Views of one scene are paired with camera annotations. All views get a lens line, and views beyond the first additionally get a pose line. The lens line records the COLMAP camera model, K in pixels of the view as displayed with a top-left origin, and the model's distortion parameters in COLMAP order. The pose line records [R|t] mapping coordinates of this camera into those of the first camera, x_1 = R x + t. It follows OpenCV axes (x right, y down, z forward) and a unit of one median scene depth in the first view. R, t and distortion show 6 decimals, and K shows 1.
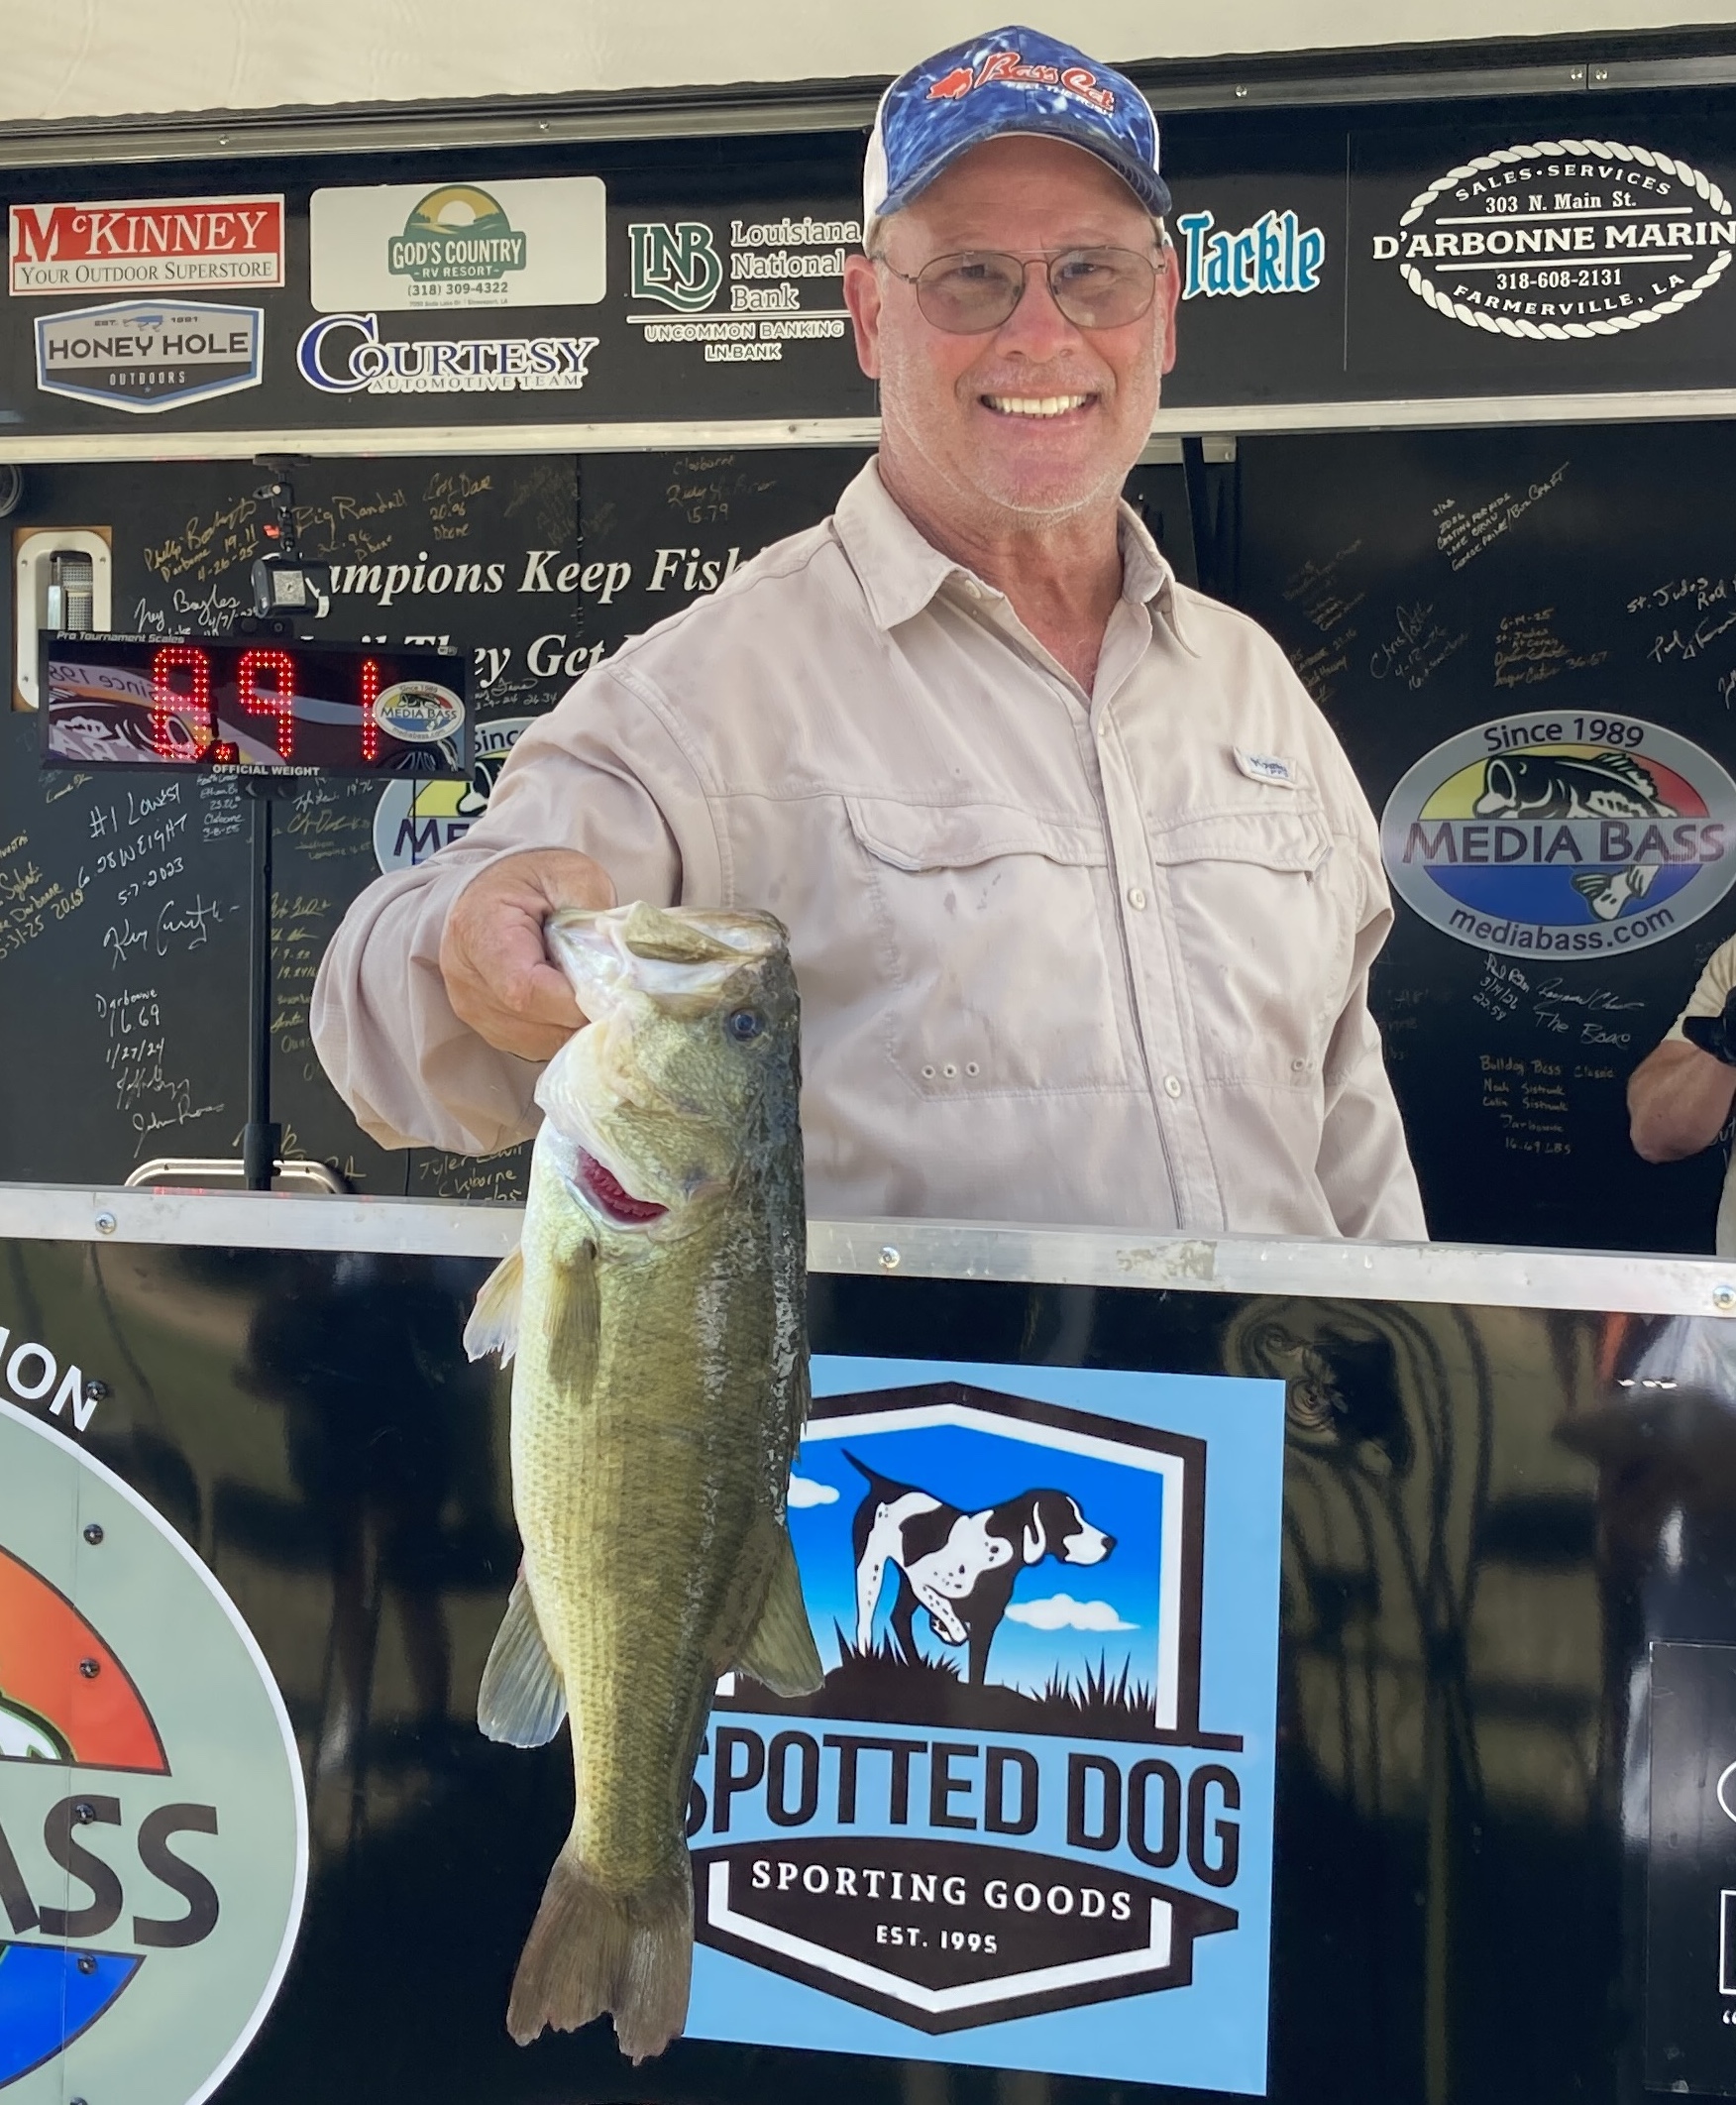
lens RADIAL K [[3199.3, 0, 966.7], [0, 3199.3, 1054.9], [0, 0, 1]] dist [0.170661, -0.651909]
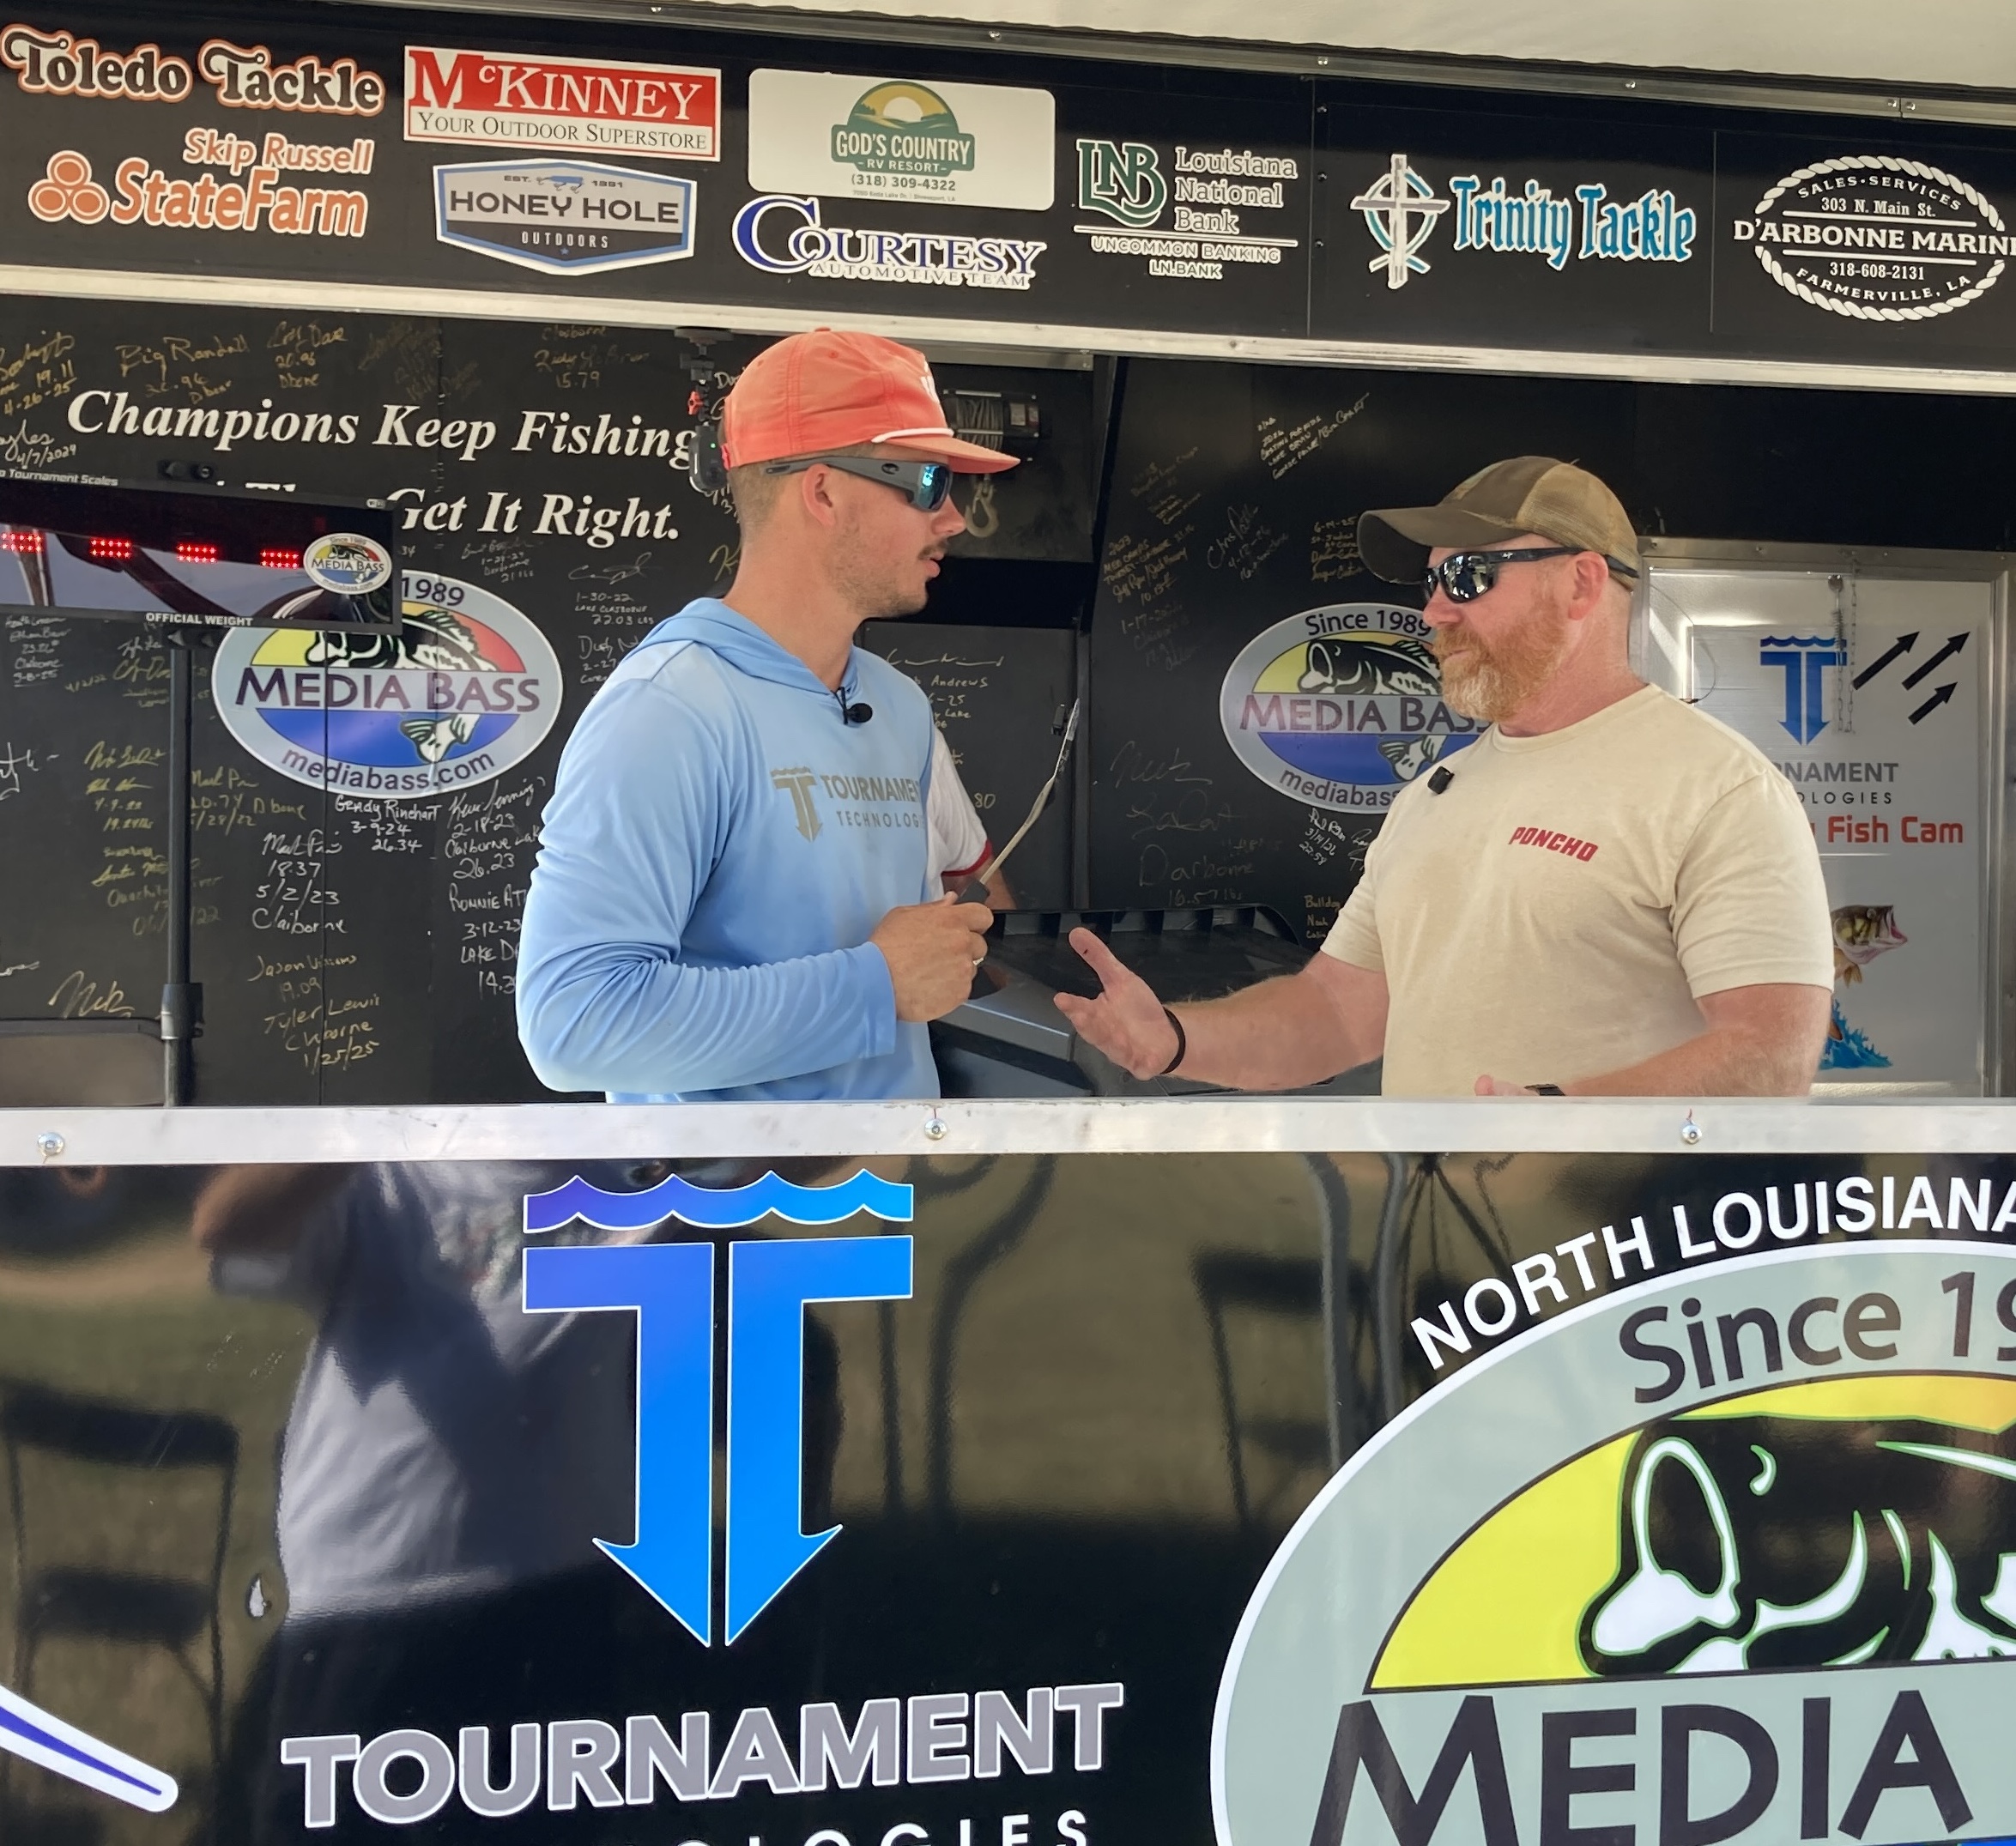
lens RADIAL K [[2794.3, 0, 1271.2], [0, 2794.3, 865.3], [0, 0, 1]] dist [0.148703, -0.491516]
pose [[0.897630, -0.008690, 0.440664, -0.450676], [0.008488, 0.999961, 0.002429, -0.020146], [-0.440668, 0.001559, 0.897669, 0.140295]]
